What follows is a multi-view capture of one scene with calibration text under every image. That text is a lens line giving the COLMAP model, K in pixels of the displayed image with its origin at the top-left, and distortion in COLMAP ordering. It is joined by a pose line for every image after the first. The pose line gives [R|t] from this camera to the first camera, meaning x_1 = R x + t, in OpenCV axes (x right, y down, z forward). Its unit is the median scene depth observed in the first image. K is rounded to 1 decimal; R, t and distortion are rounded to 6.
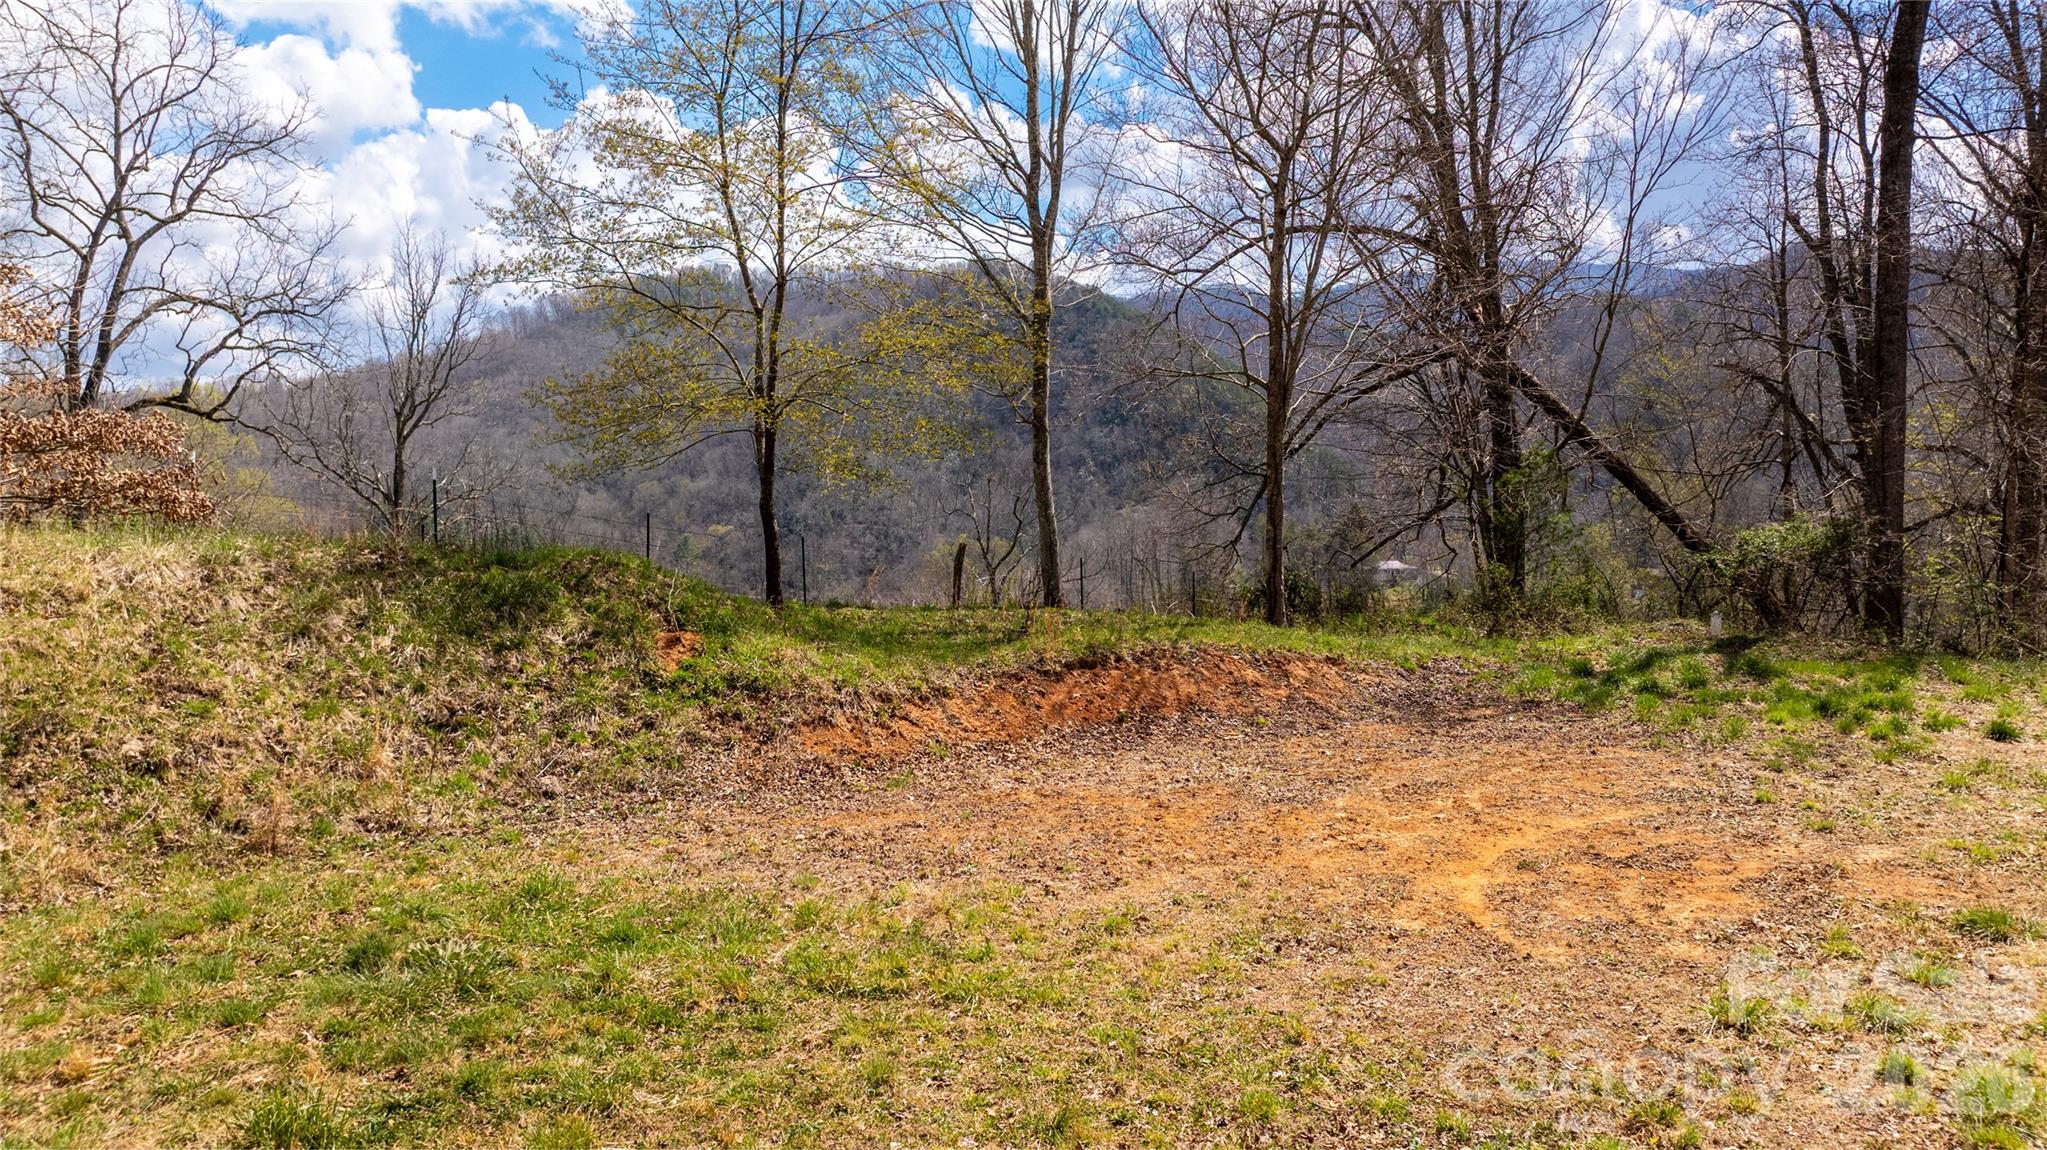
lens RADIAL K [[1421.4, 0, 1030.5], [0, 1421.4, 568.5], [0, 0, 1]] dist [-0.022595, 0.003716]
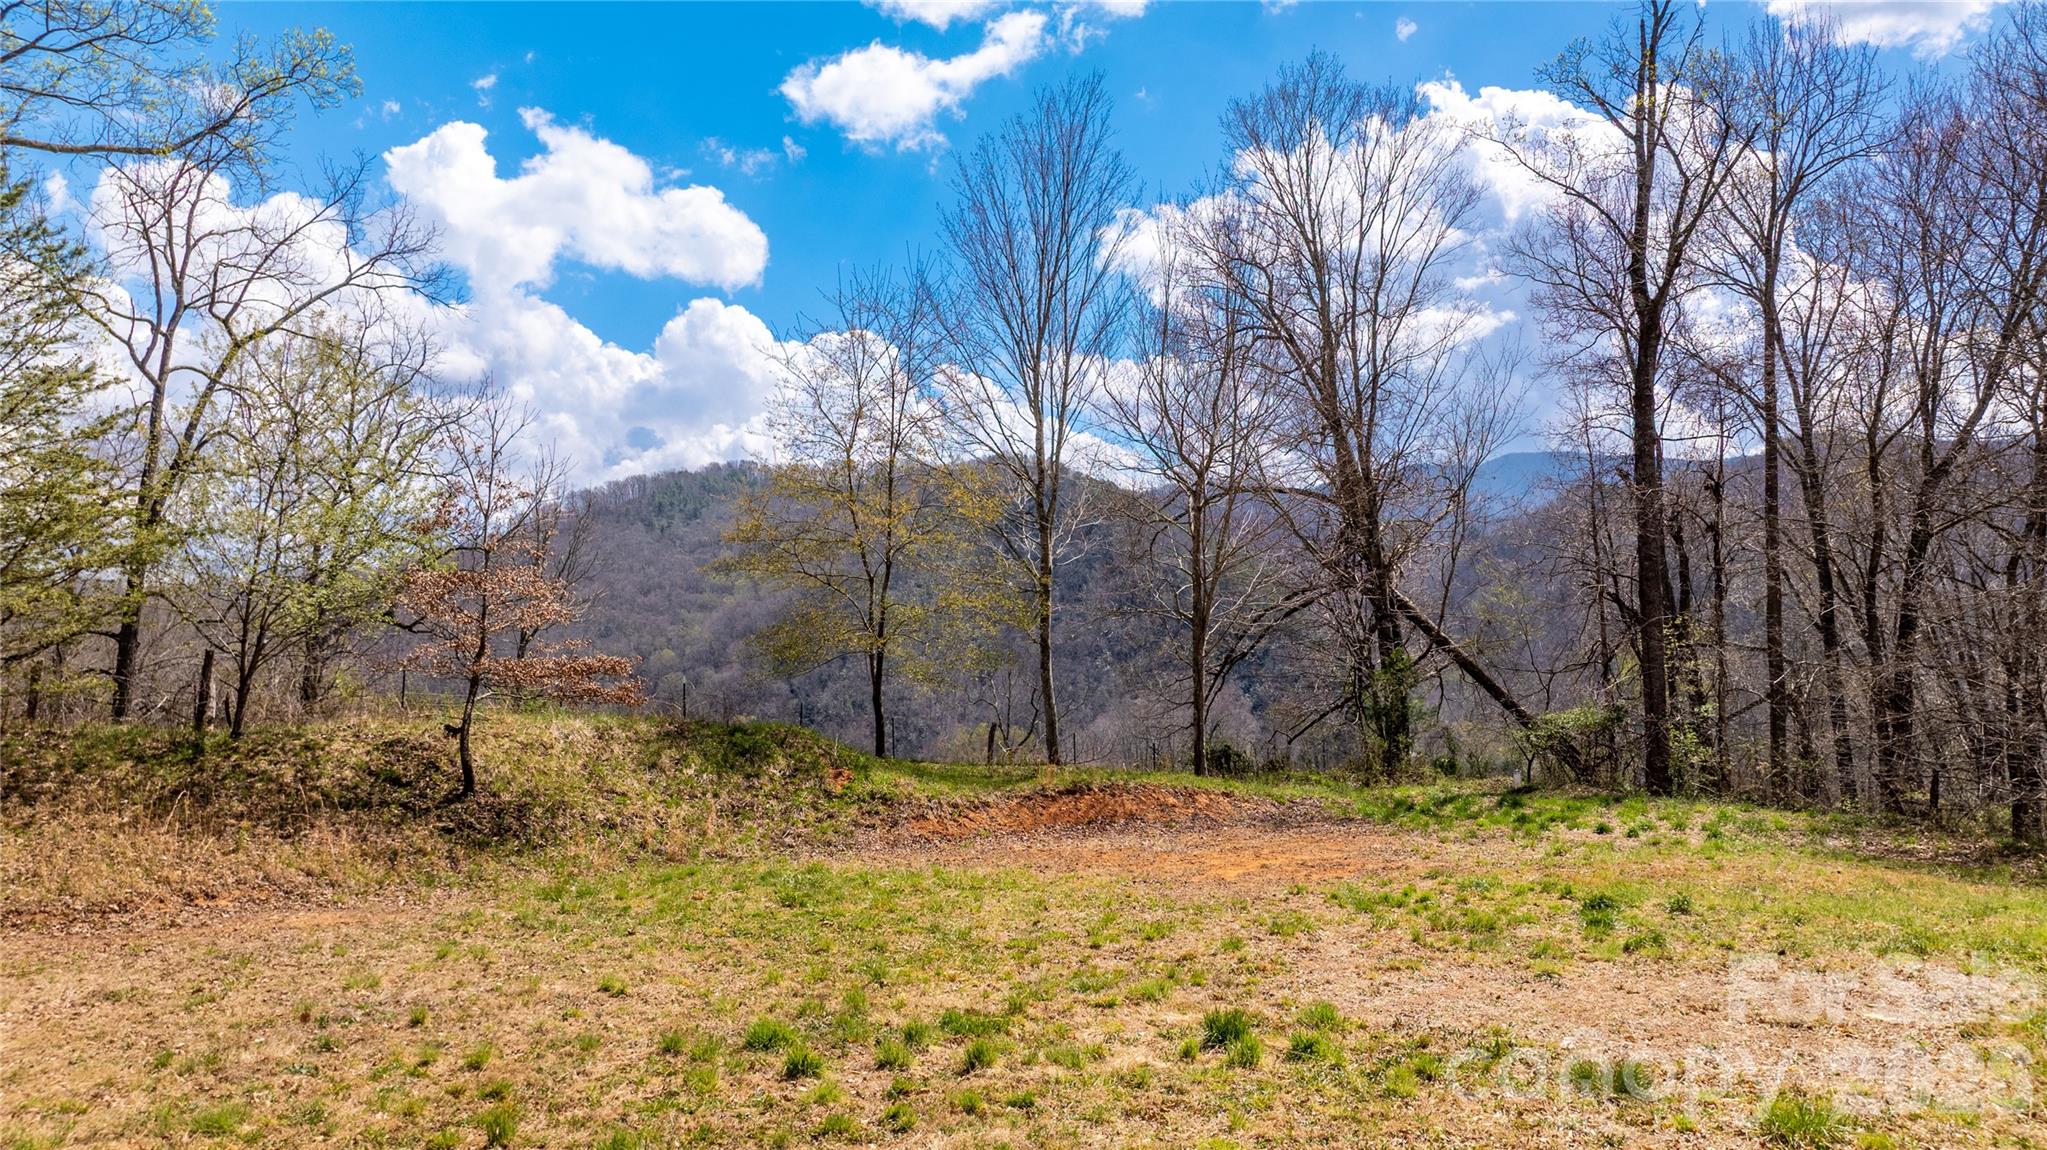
lens RADIAL K [[1421.4, 0, 1030.5], [0, 1421.4, 568.5], [0, 0, 1]] dist [-0.022595, 0.003716]
pose [[0.999919, -0.003658, -0.012200, 0.013576], [0.002004, 0.991127, -0.132902, 0.028629], [0.012578, 0.132867, 0.991054, -0.717464]]
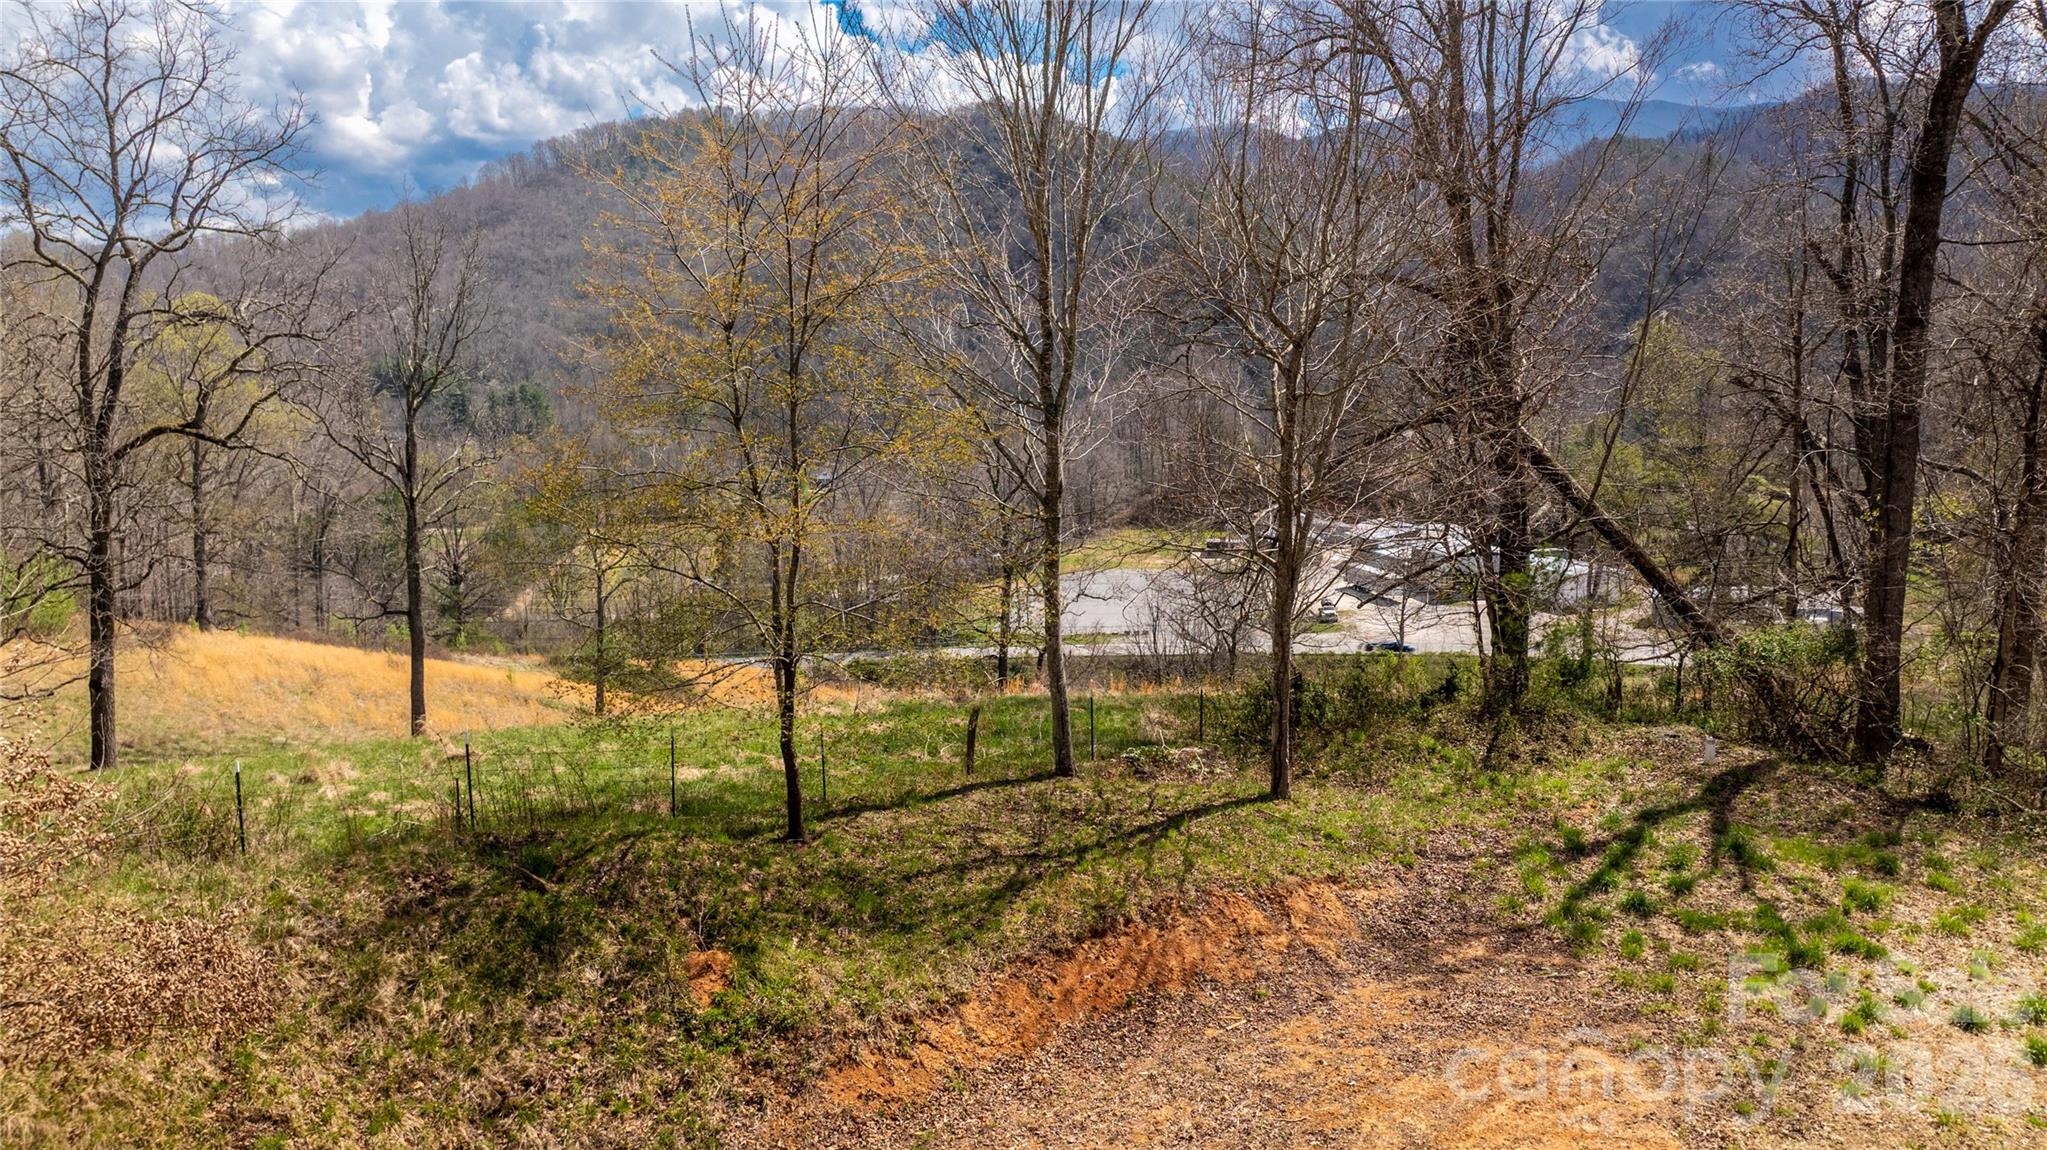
lens RADIAL K [[1422.4, 0, 1032.9], [0, 1422.4, 570.5], [0, 0, 1]] dist [-0.024934, -0.002220]
pose [[0.999985, -0.000943, -0.005471, -0.001553], [0.001541, 0.993907, 0.110214, -0.315350], [0.005334, -0.110221, 0.993893, -0.011886]]
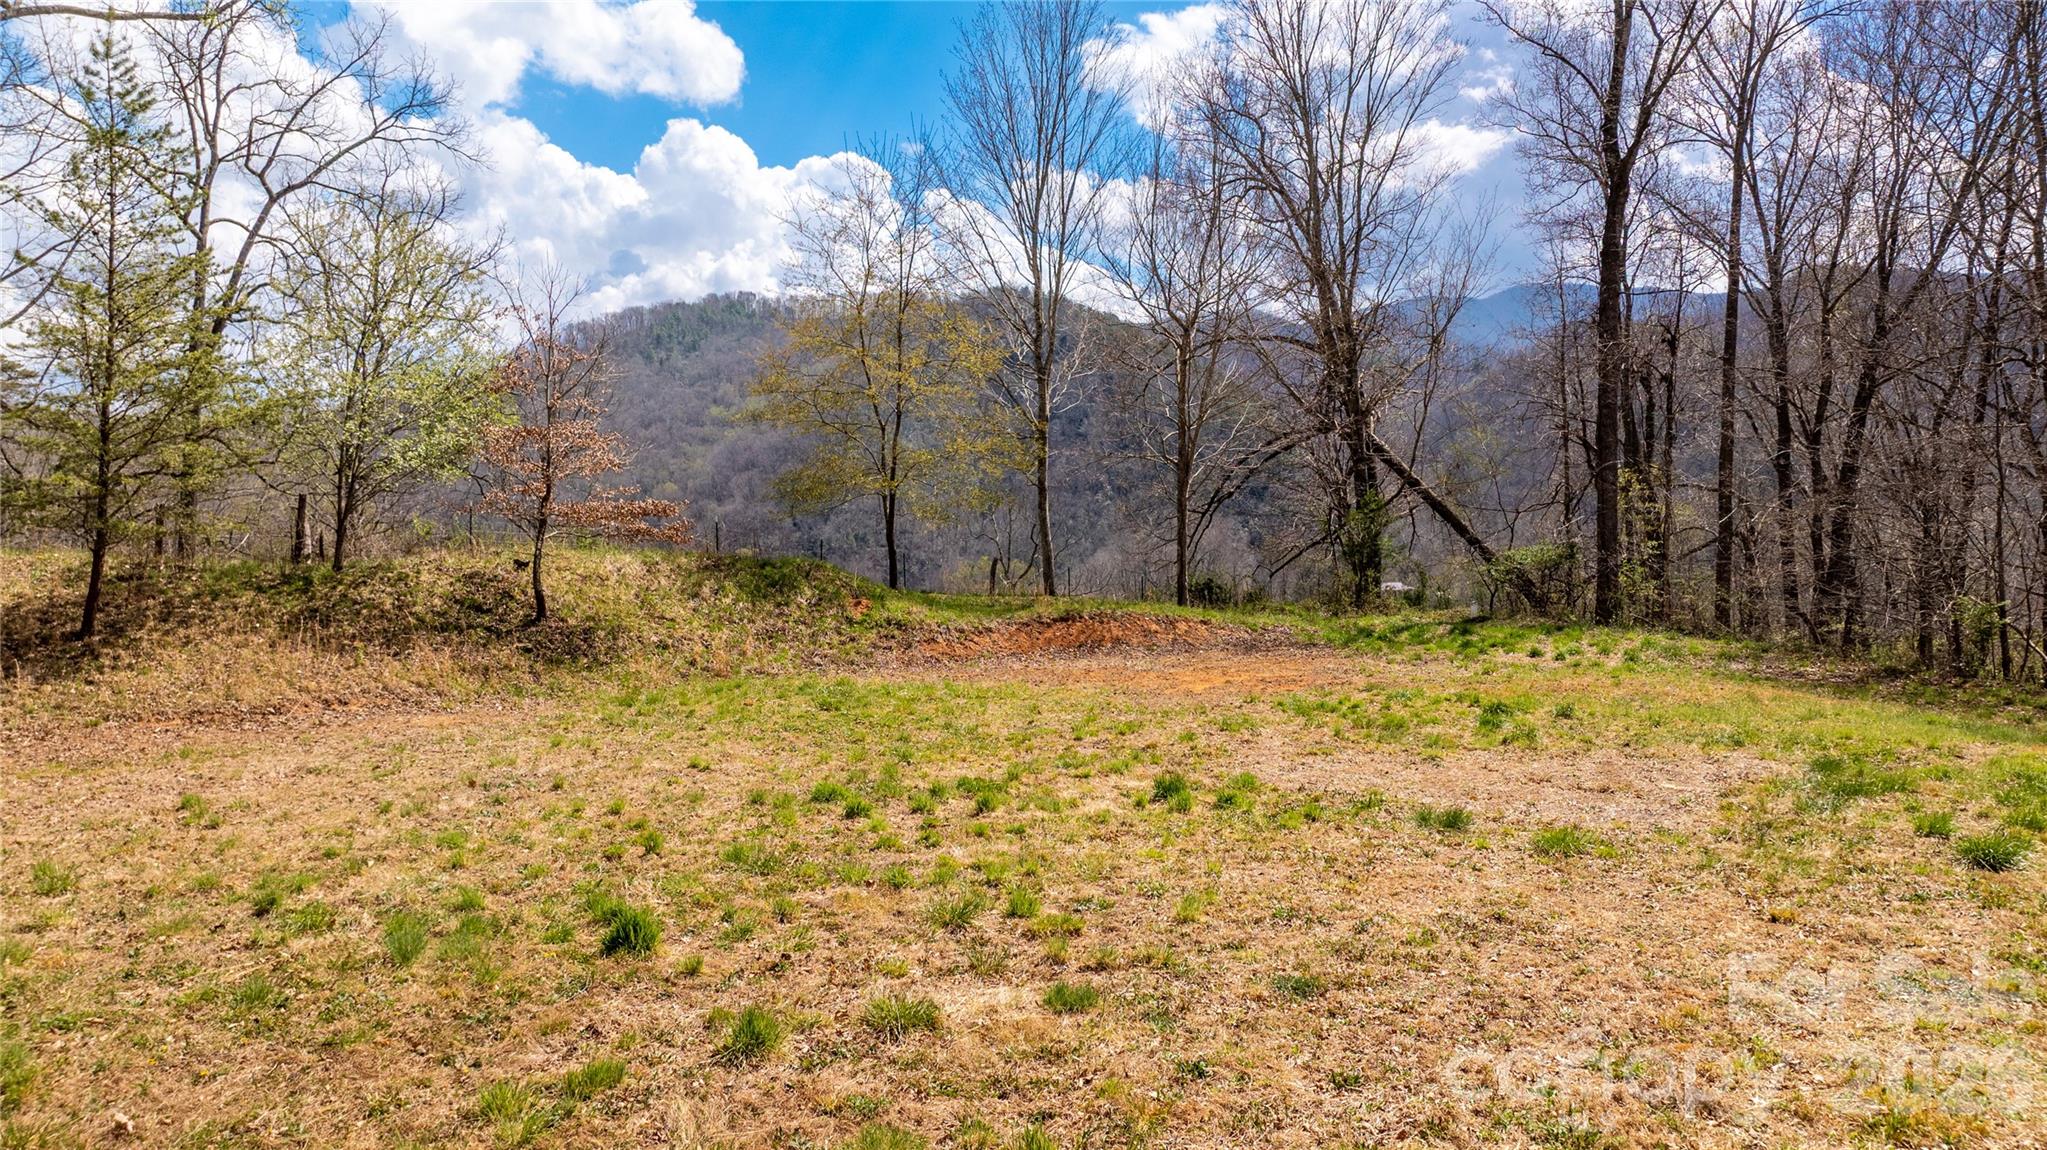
lens RADIAL K [[1421.4, 0, 1030.5], [0, 1421.4, 568.5], [0, 0, 1]] dist [-0.022595, 0.003716]
pose [[0.999914, -0.000074, -0.013087, 0.019930], [-0.000138, 0.999869, -0.016198, 0.030475], [0.013087, 0.016199, 0.999783, -0.907956]]
